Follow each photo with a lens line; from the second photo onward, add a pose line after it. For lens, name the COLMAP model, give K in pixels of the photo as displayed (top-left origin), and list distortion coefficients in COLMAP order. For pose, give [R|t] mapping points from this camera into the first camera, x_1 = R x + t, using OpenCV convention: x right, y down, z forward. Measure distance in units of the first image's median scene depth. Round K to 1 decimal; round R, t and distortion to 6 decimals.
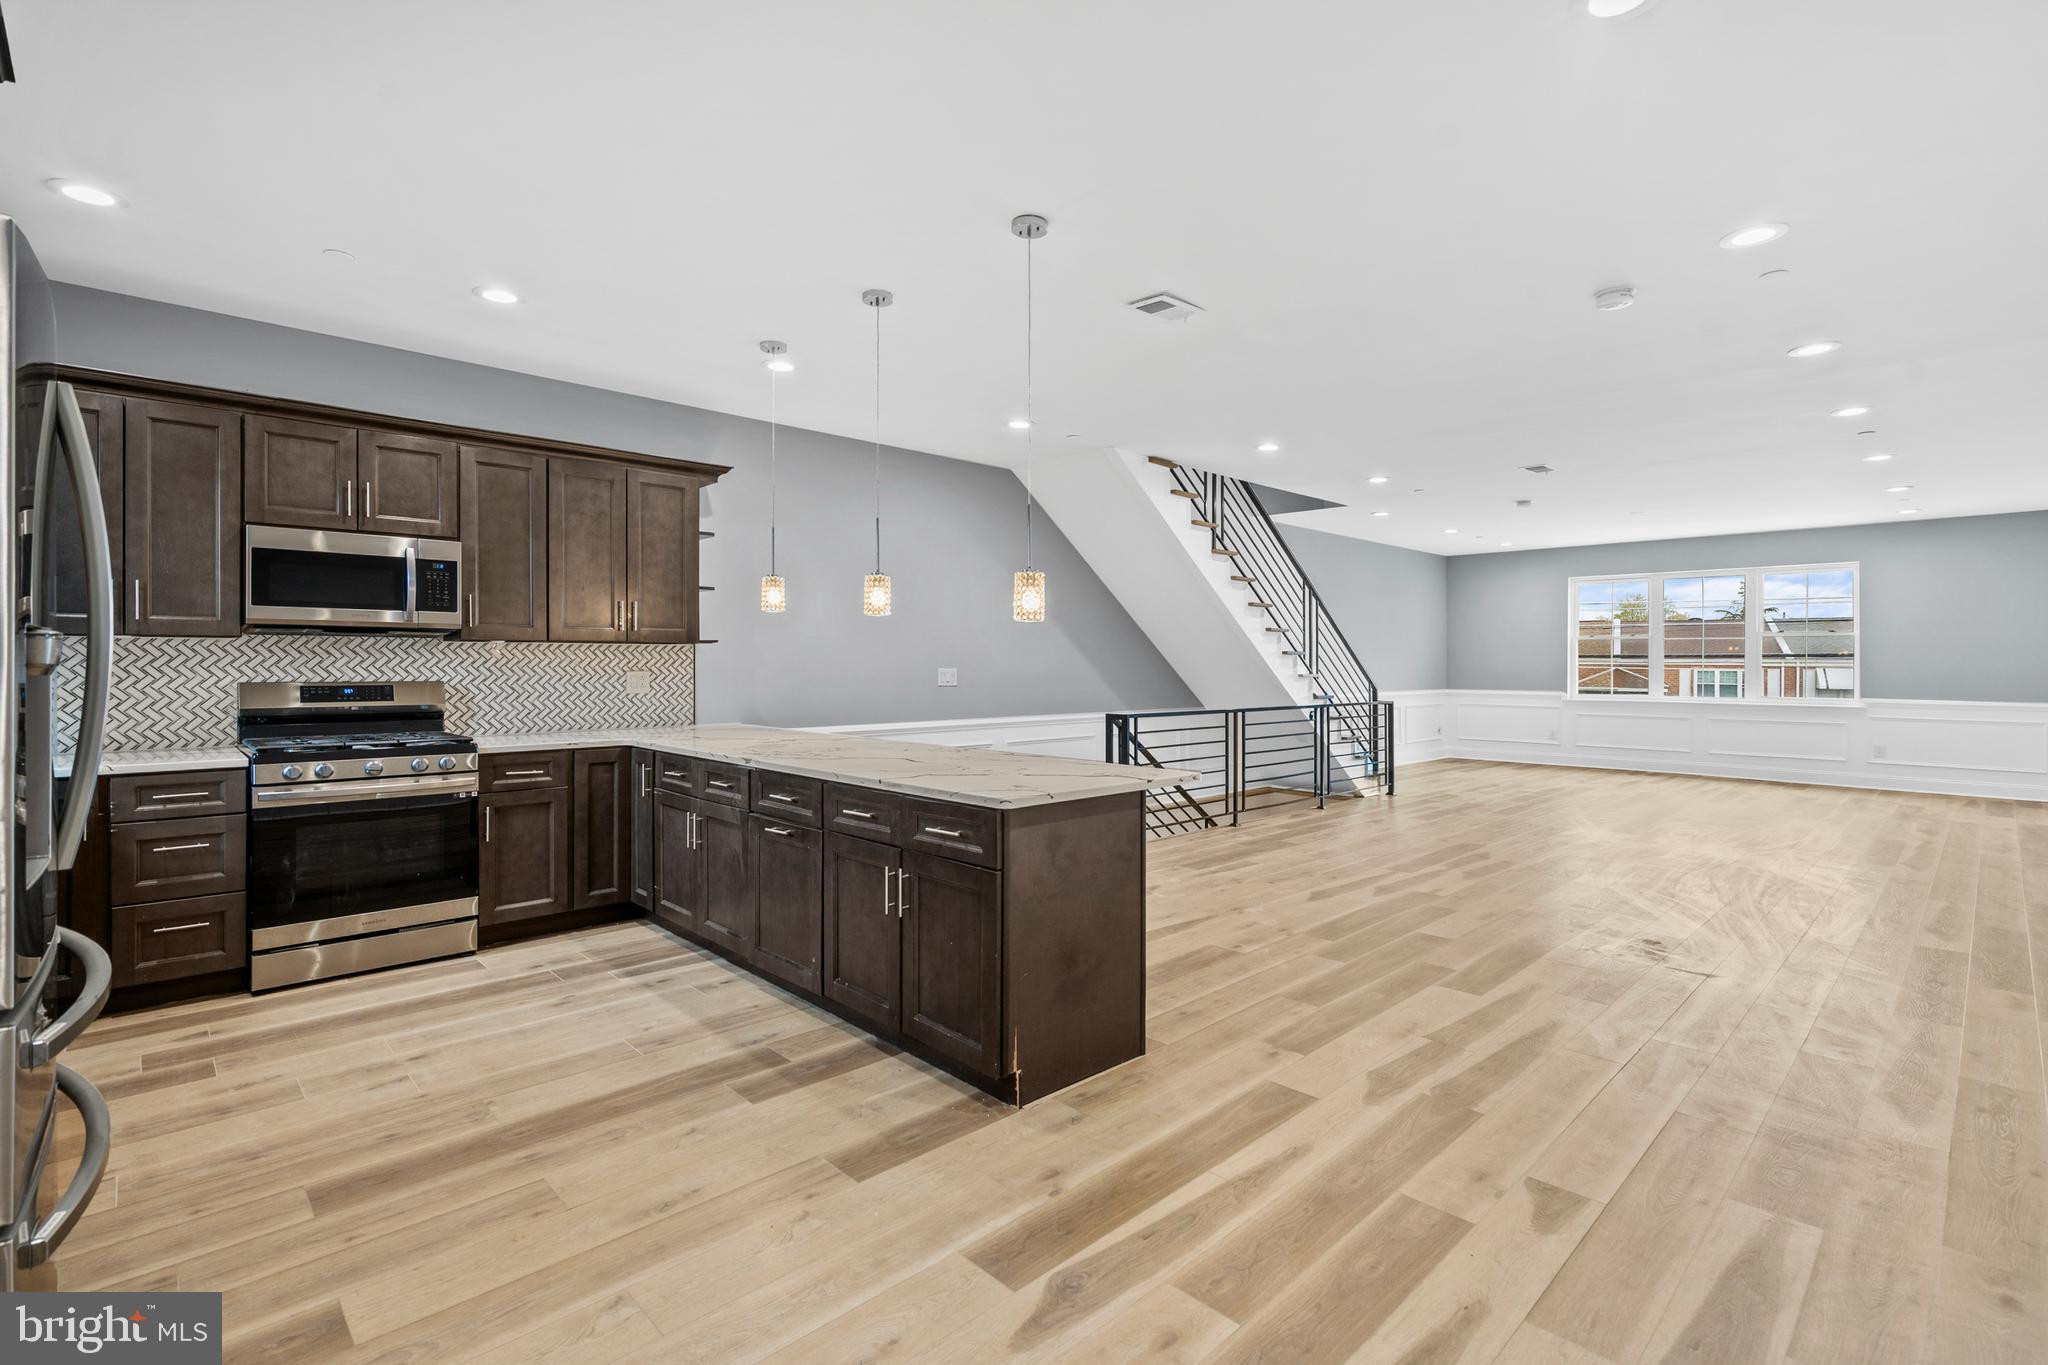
lens RADIAL K [[931.8, 0, 1028.5], [0, 931.8, 665.9], [0, 0, 1]] dist [-0.001427, -0.000194]
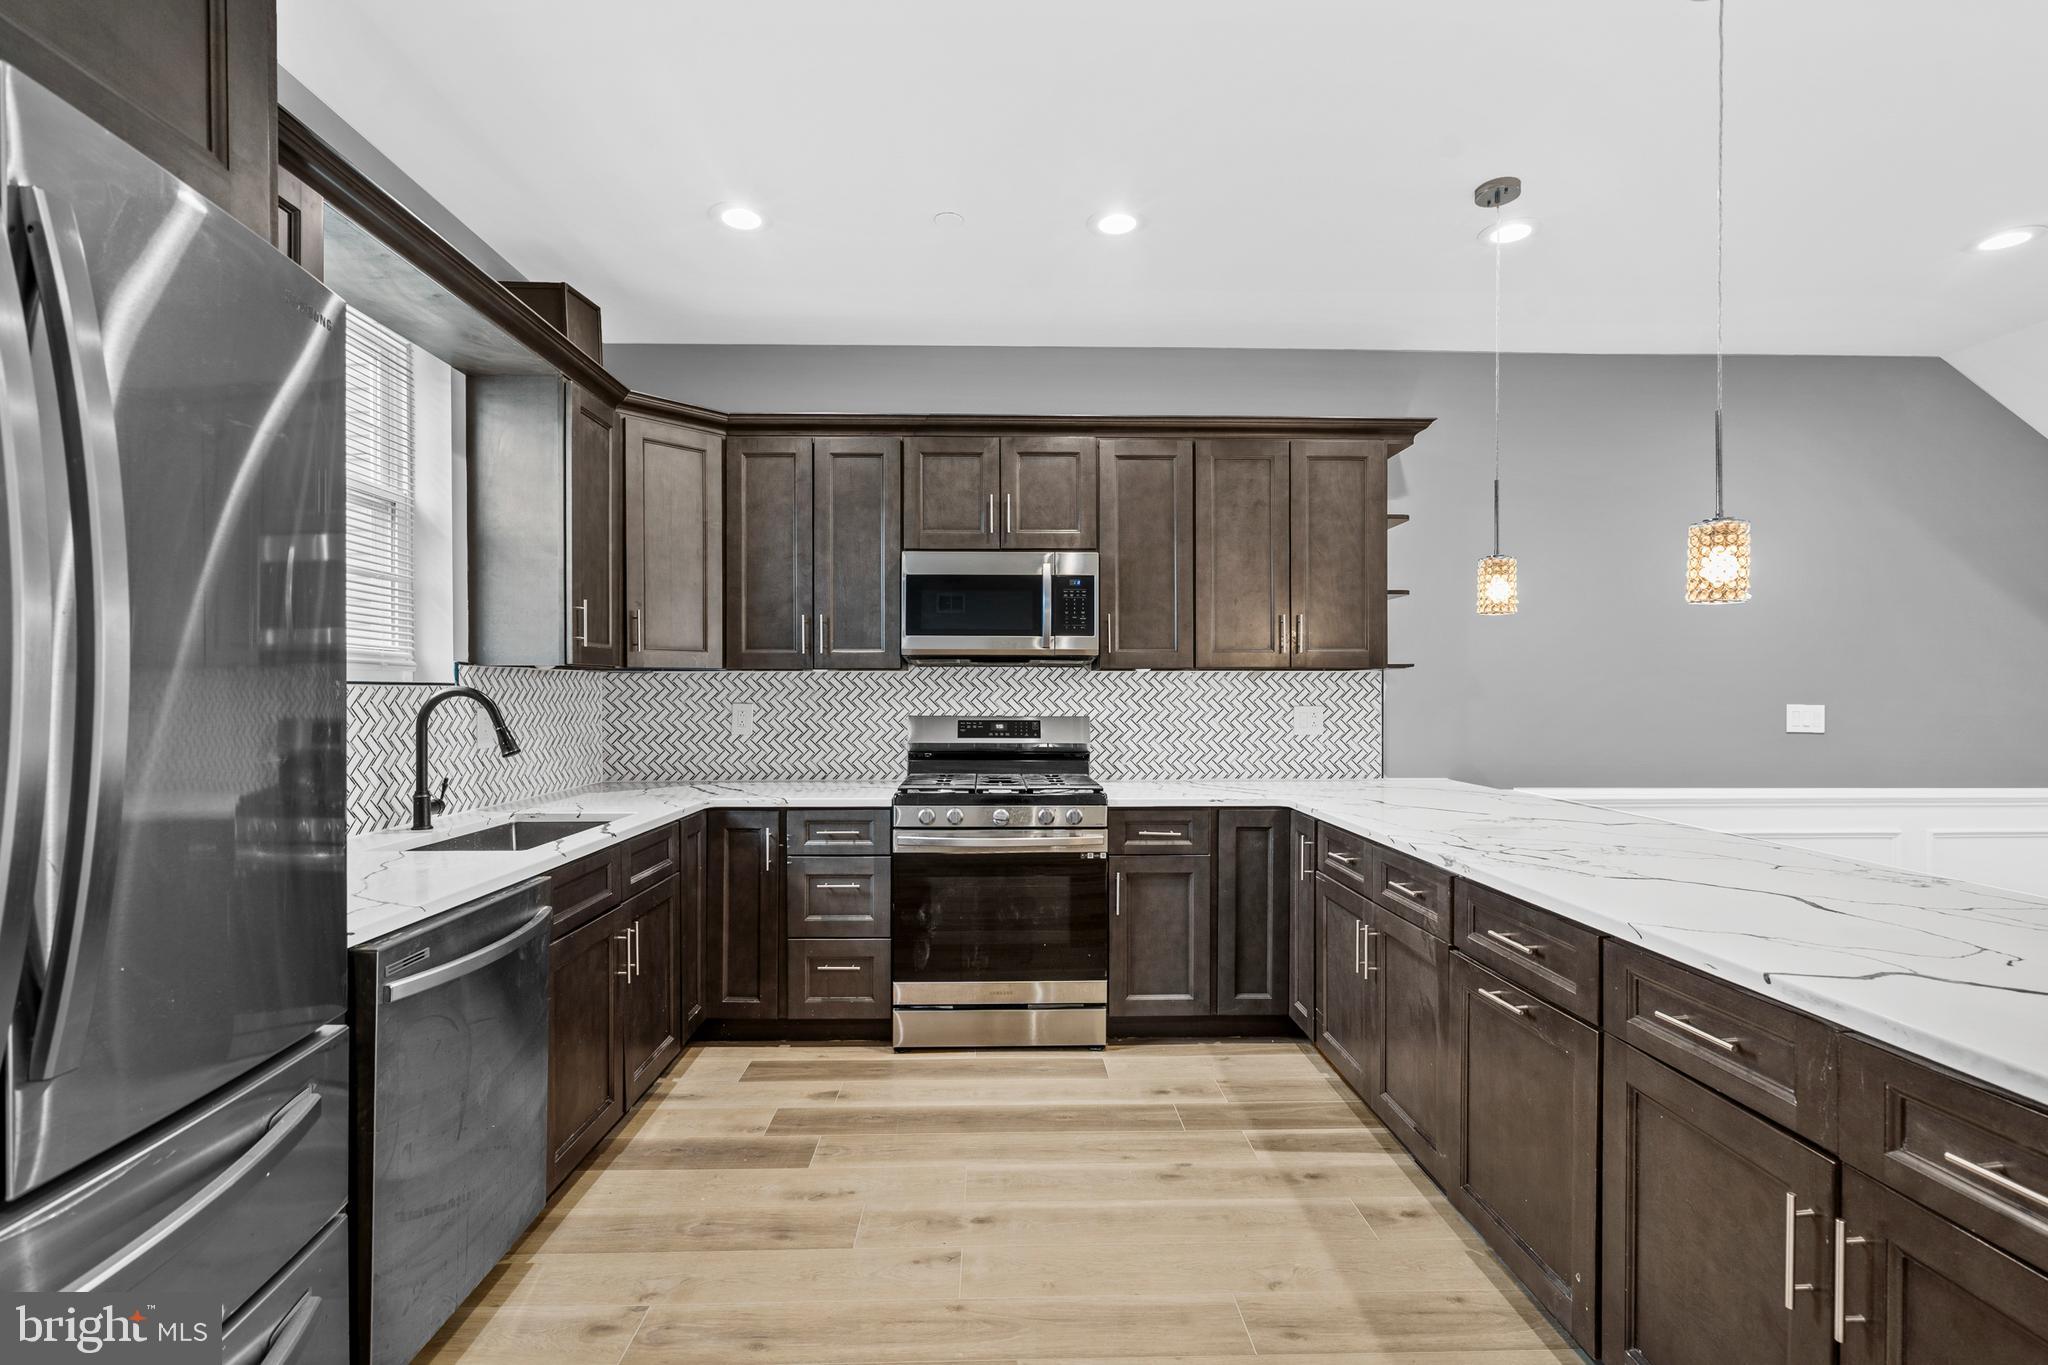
lens RADIAL K [[932.2, 0, 1027.7], [0, 932.2, 703.2], [0, 0, 1]] dist [-0.004477, 0.000337]
pose [[0.741960, 0.004979, -0.670426, -0.093857], [-0.000906, 0.999979, 0.006423, -0.001999], [0.670444, -0.004158, 0.741948, 0.345434]]
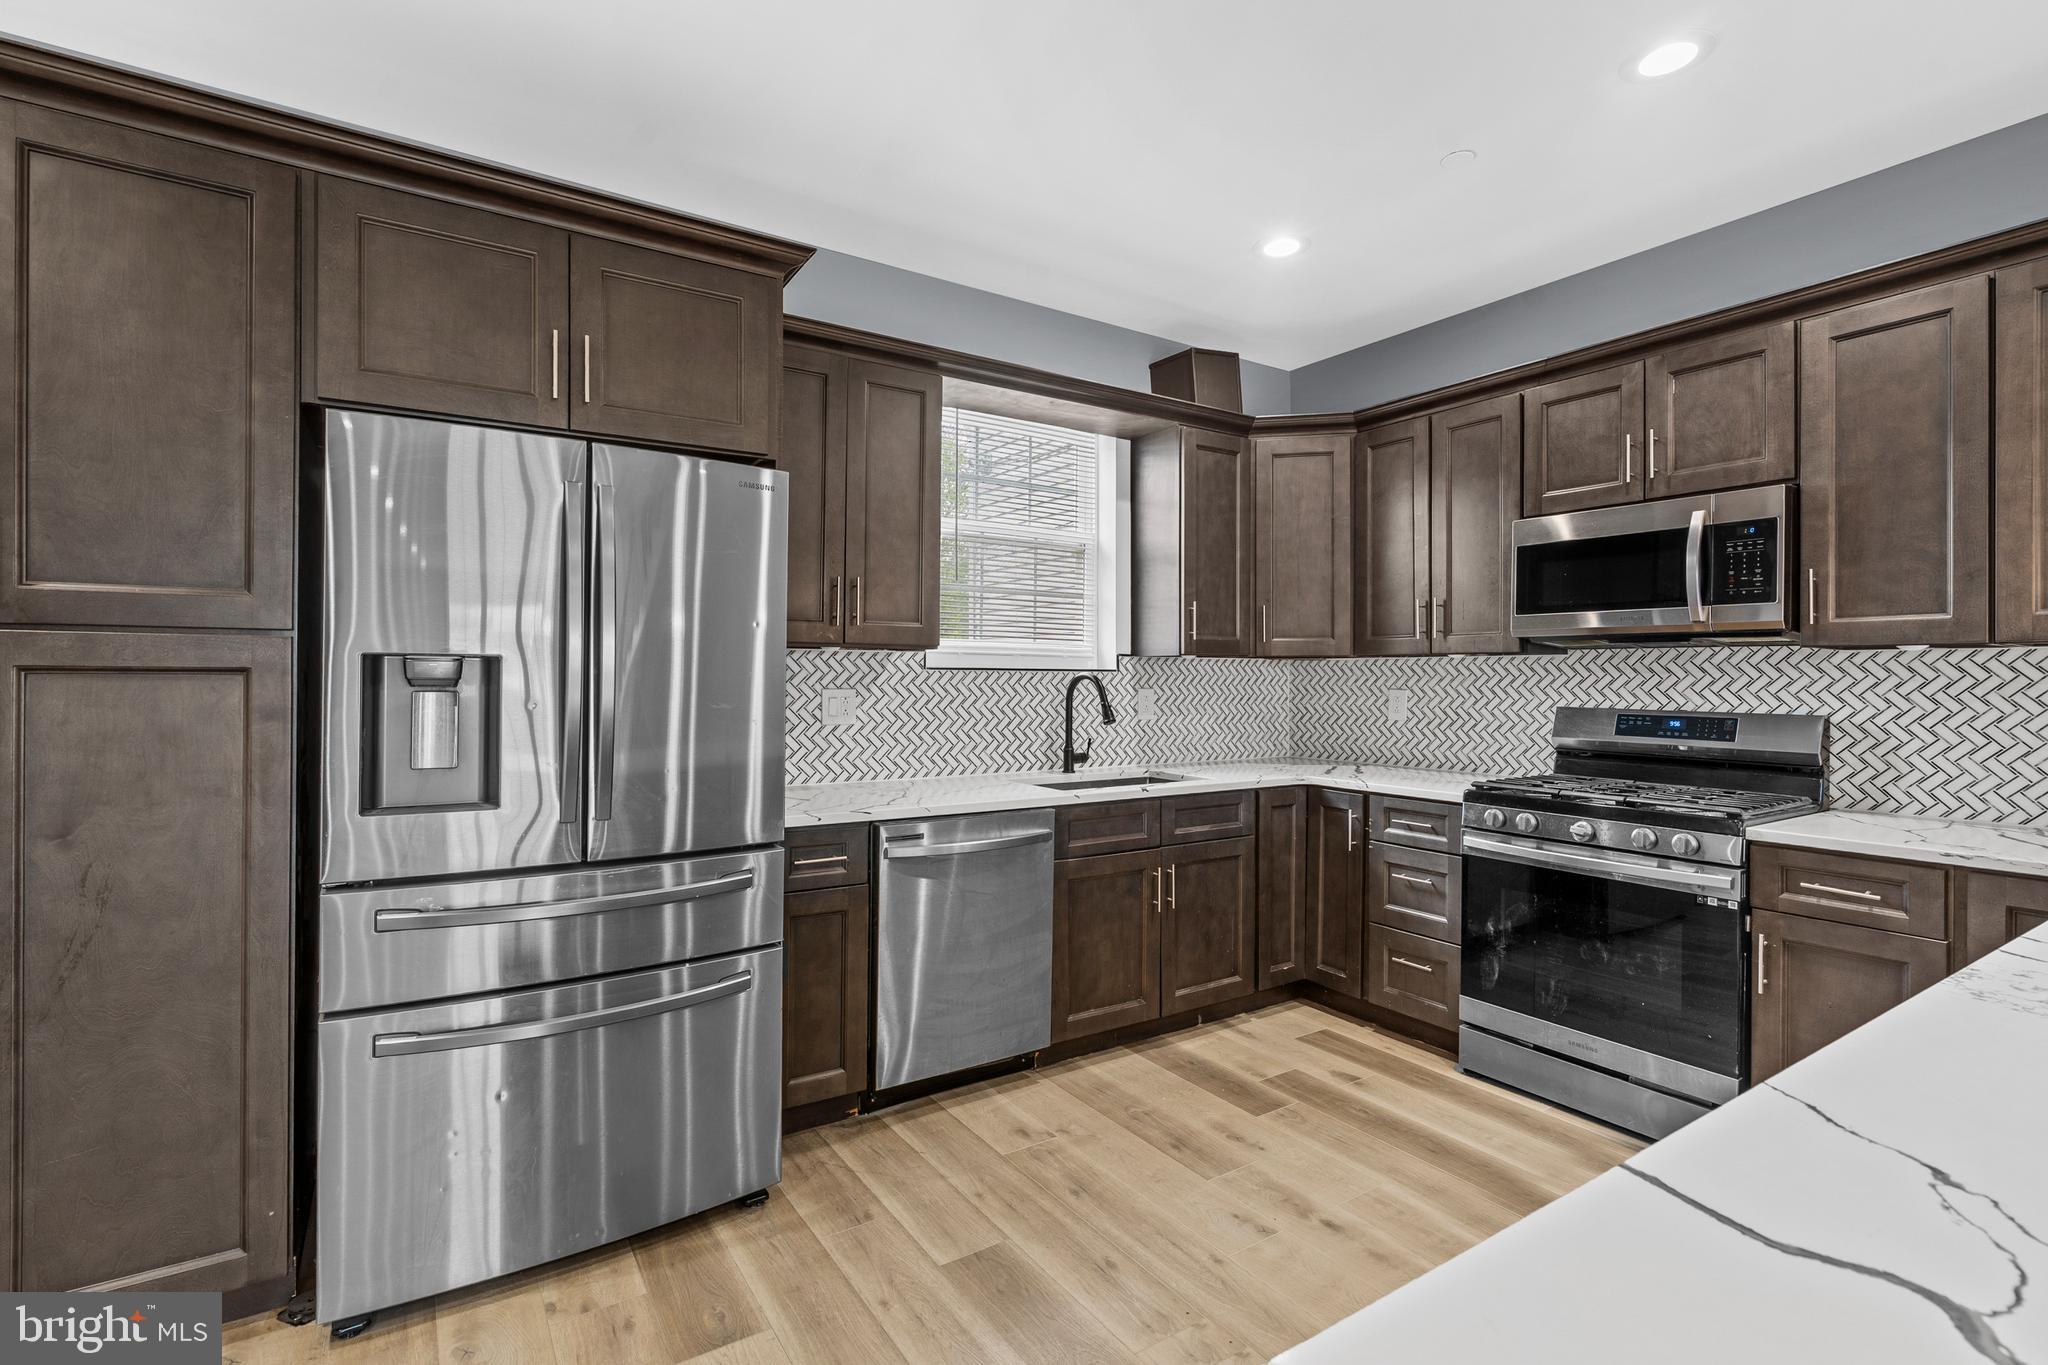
lens RADIAL K [[944.8, 0, 1017.9], [0, 944.8, 678.3], [0, 0, 1]] dist [-0.001010, 0.000515]
pose [[-0.189144, -0.001405, -0.981948, 0.085198], [-0.010773, 0.999942, 0.000645, -0.003299], [0.981890, 0.010700, -0.189149, 0.662254]]
